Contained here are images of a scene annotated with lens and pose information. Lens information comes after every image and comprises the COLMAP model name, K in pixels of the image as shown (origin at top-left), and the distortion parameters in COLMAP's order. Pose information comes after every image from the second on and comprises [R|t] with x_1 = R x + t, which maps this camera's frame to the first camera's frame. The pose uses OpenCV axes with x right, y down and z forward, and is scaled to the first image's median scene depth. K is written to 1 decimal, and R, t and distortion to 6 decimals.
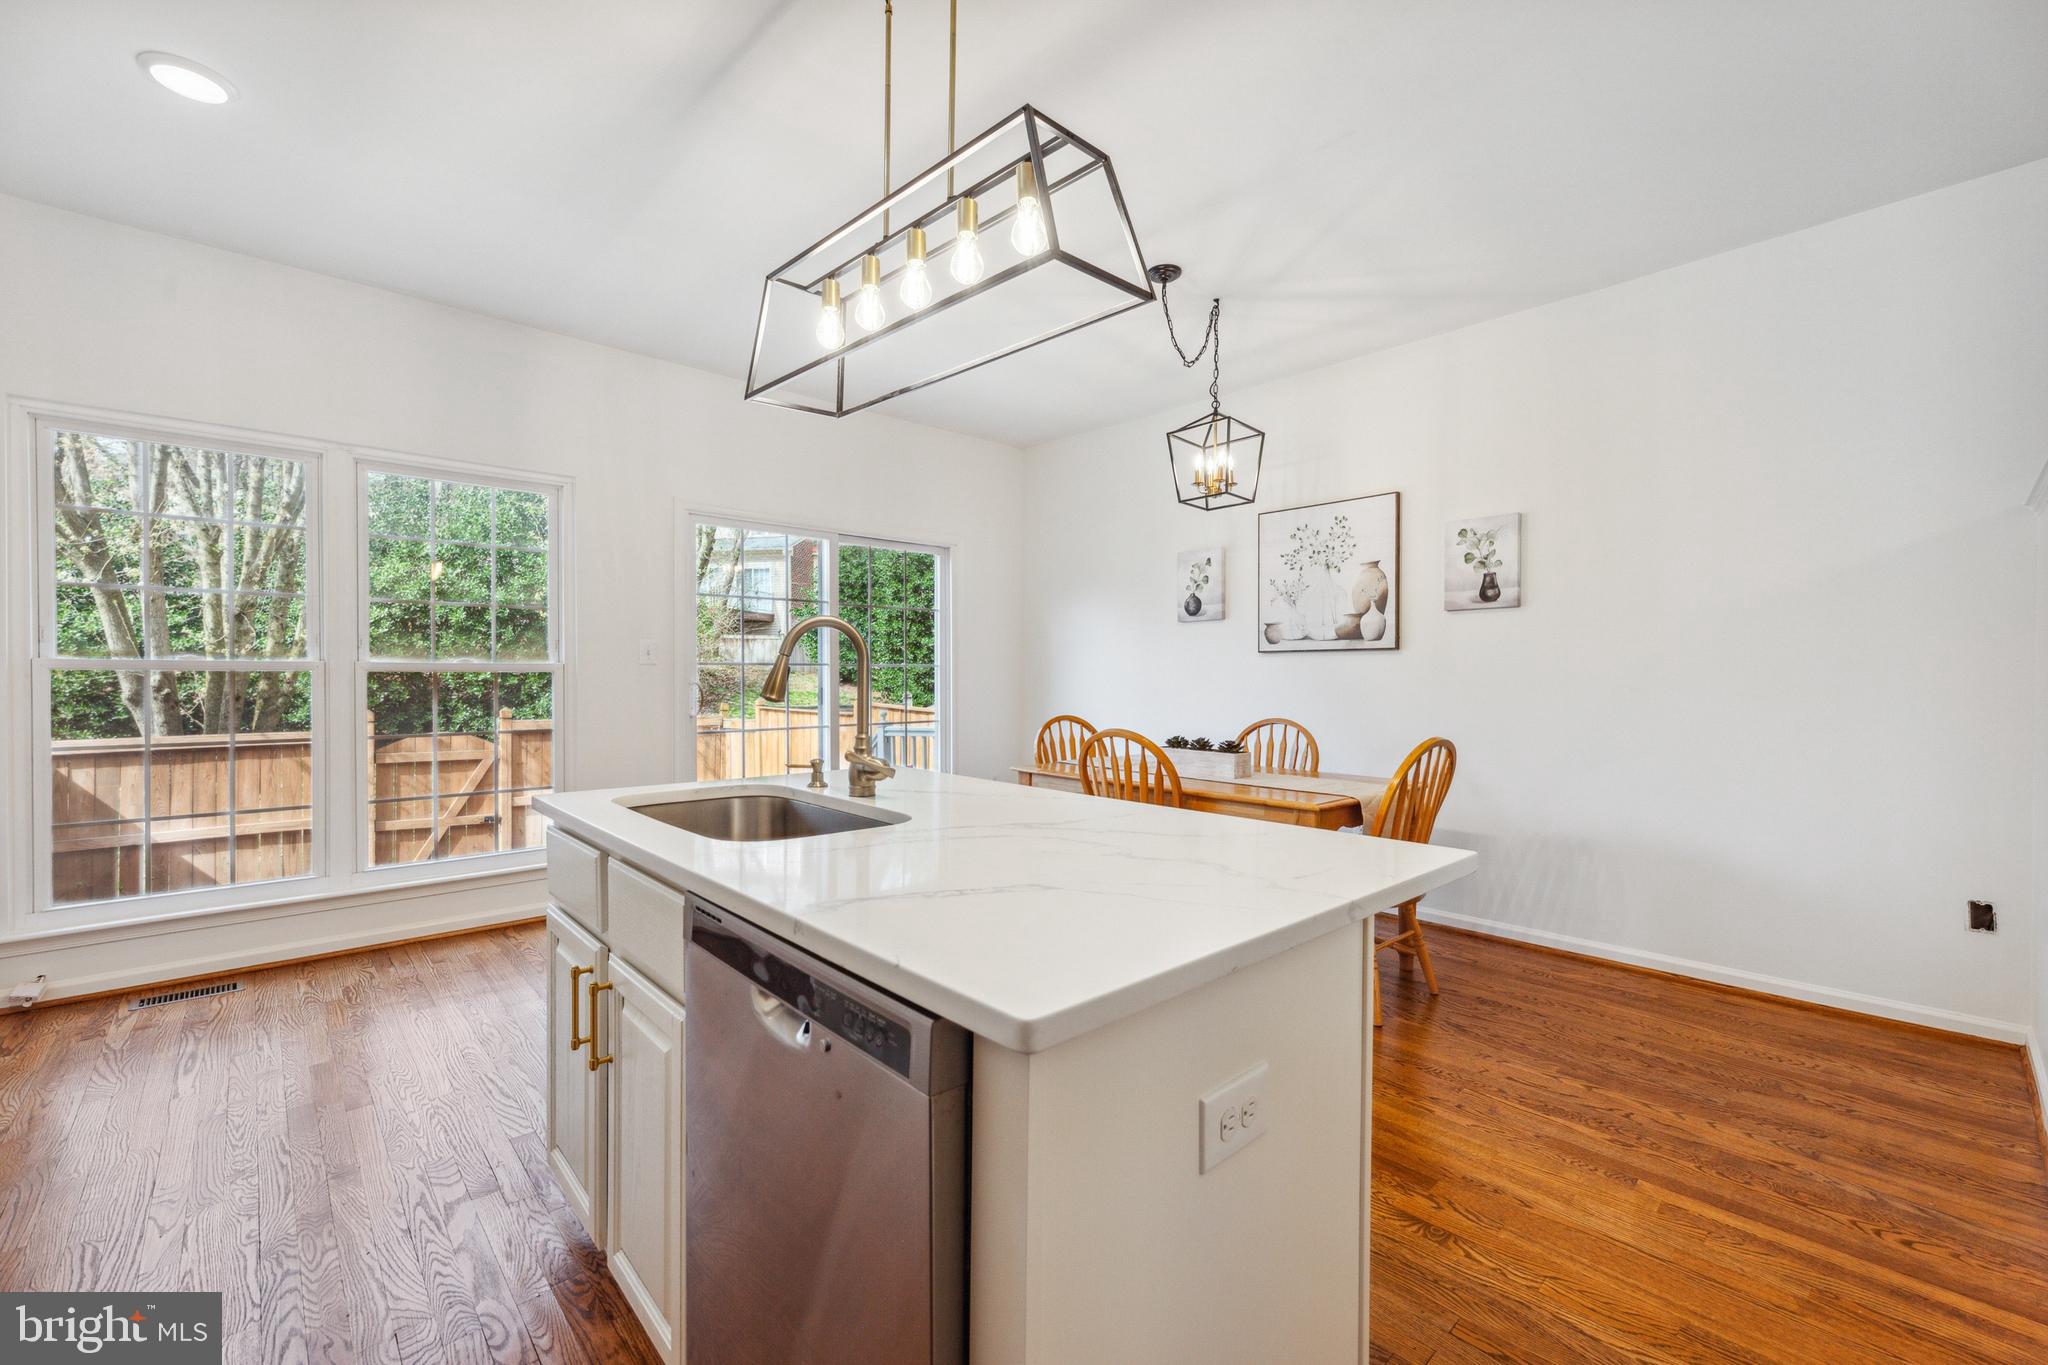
lens RADIAL K [[834.0, 0, 1035.6], [0, 834.0, 684.0], [0, 0, 1]] dist [0.001287, 0.000395]
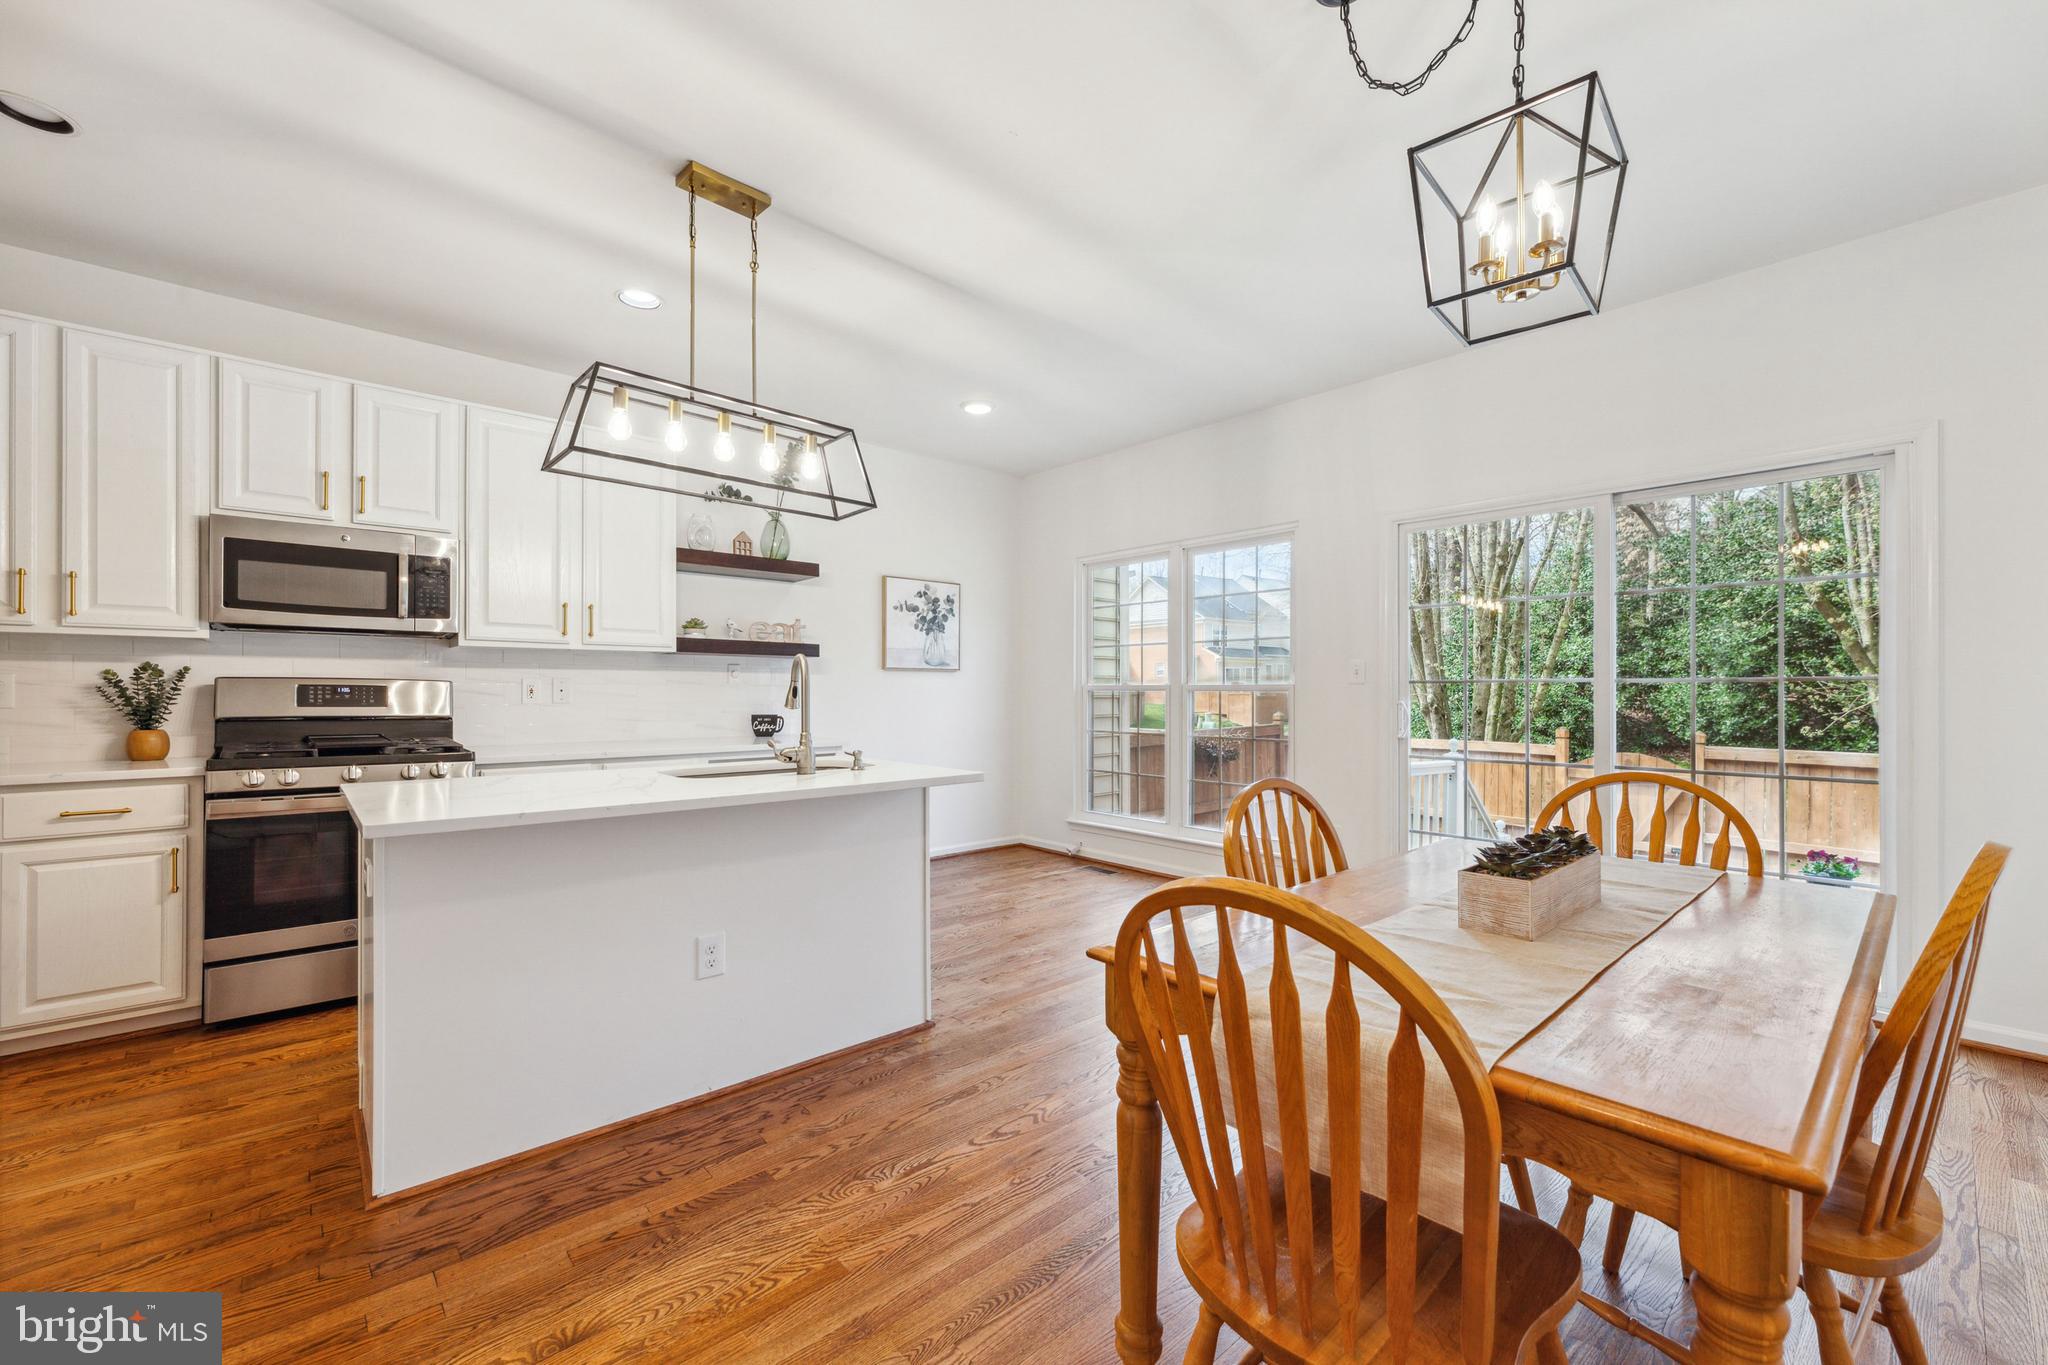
lens RADIAL K [[827.2, 0, 1038.8], [0, 827.2, 689.3], [0, 0, 1]] dist [0.001712, 0.000346]
pose [[-0.012650, -0.004224, -0.999911, 0.574897], [-0.013912, 0.999895, -0.004048, -0.007365], [0.999823, 0.013860, -0.012708, 0.648566]]
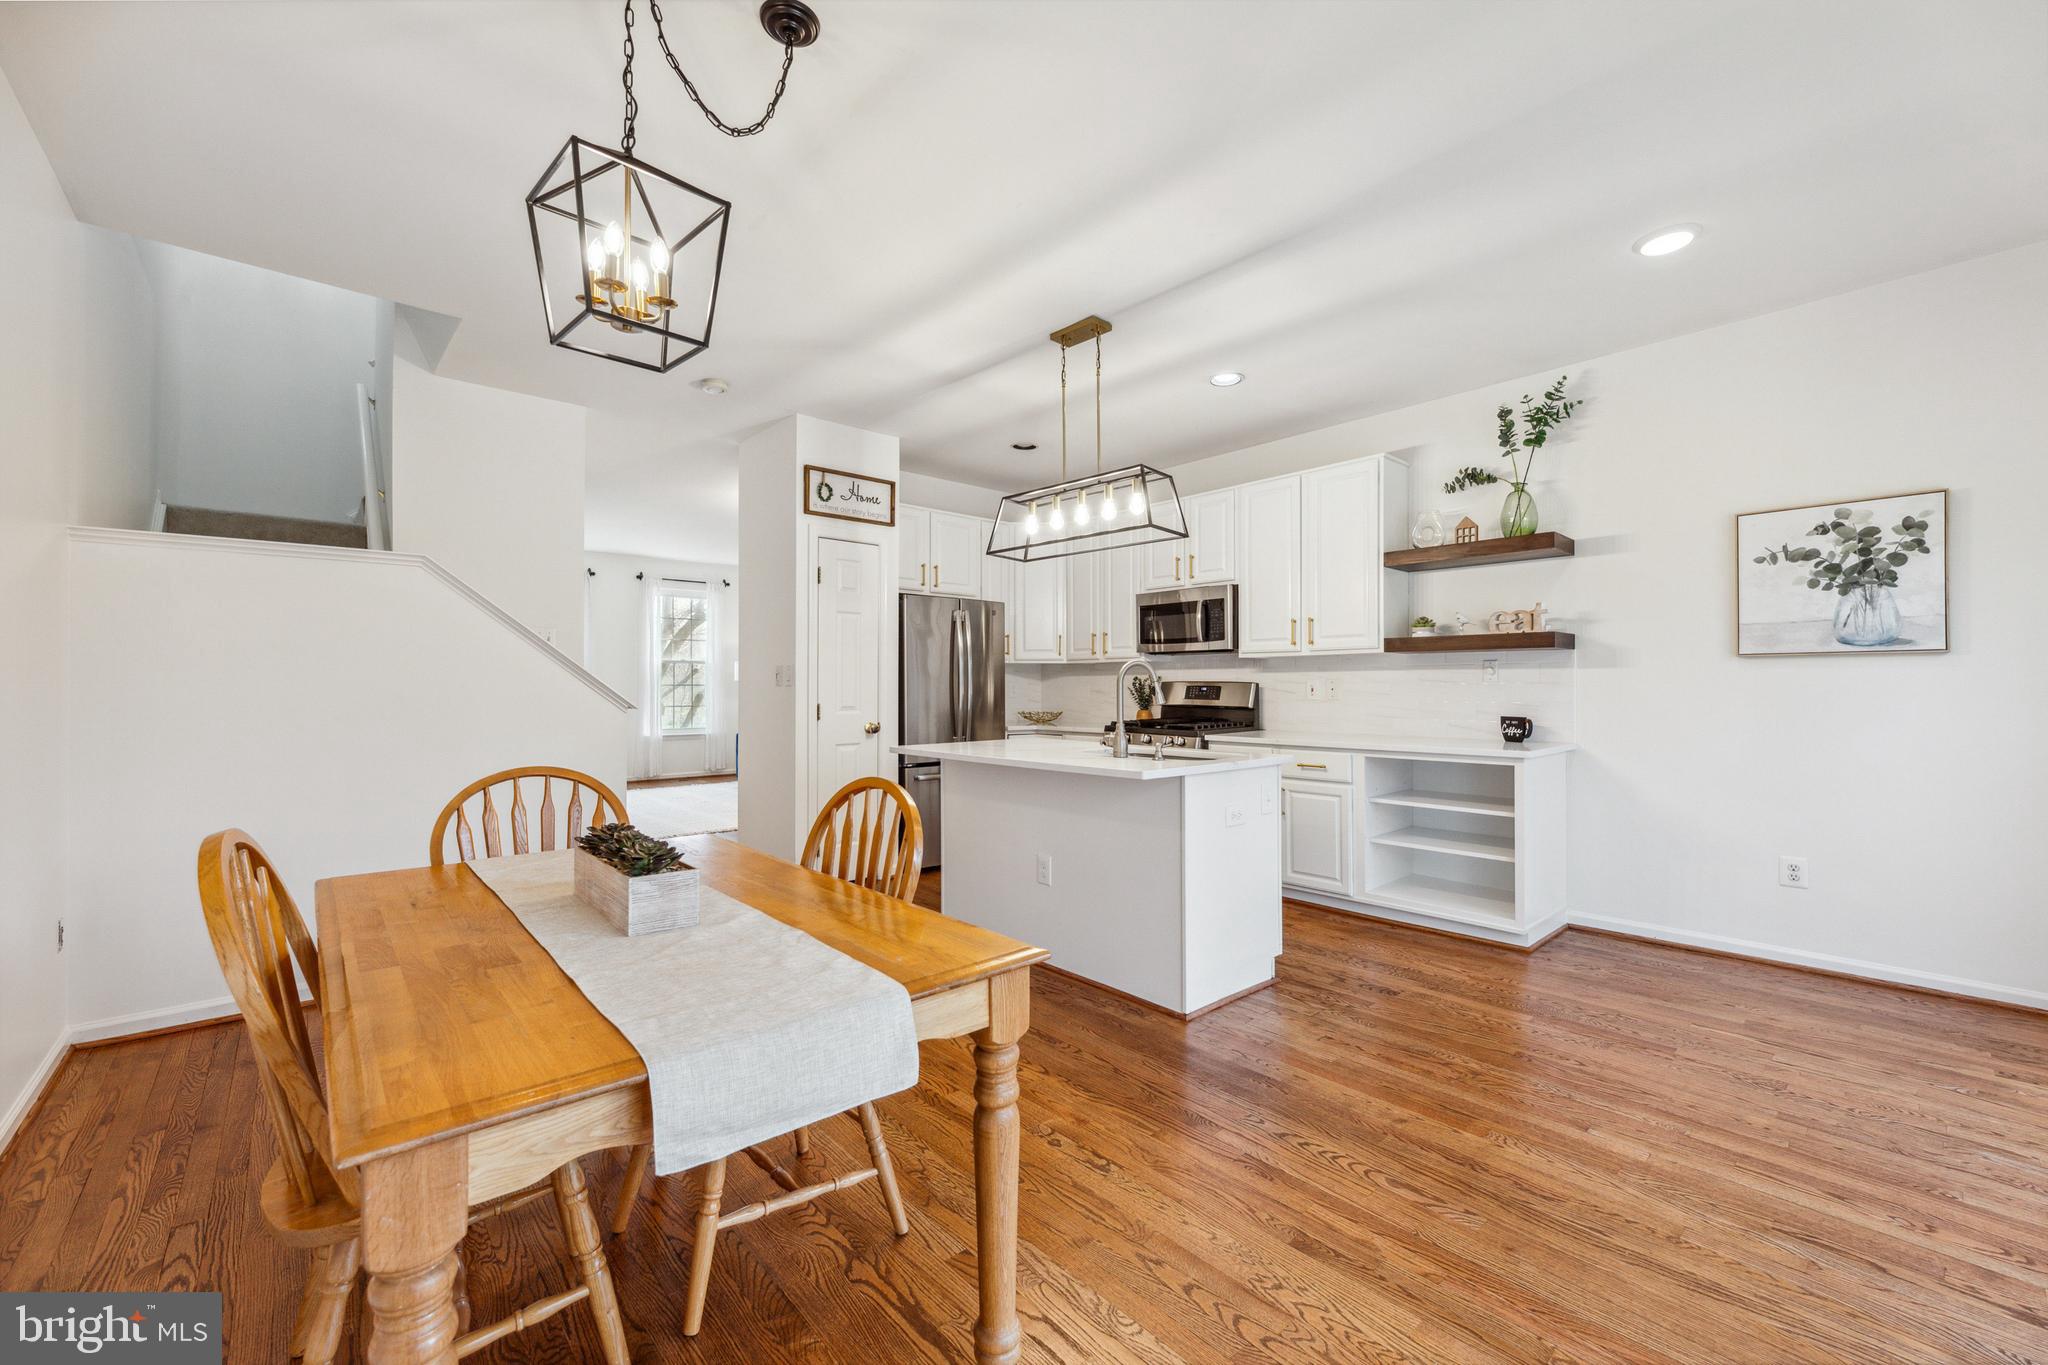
lens RADIAL K [[821.6, 0, 1033.0], [0, 821.6, 681.7], [0, 0, 1]] dist [0.000194, 0.000097]
pose [[-0.999533, -0.001514, 0.030525, -0.030966], [-0.001359, 0.999986, 0.005080, -0.018475], [-0.030532, 0.005036, -0.999521, 1.275868]]
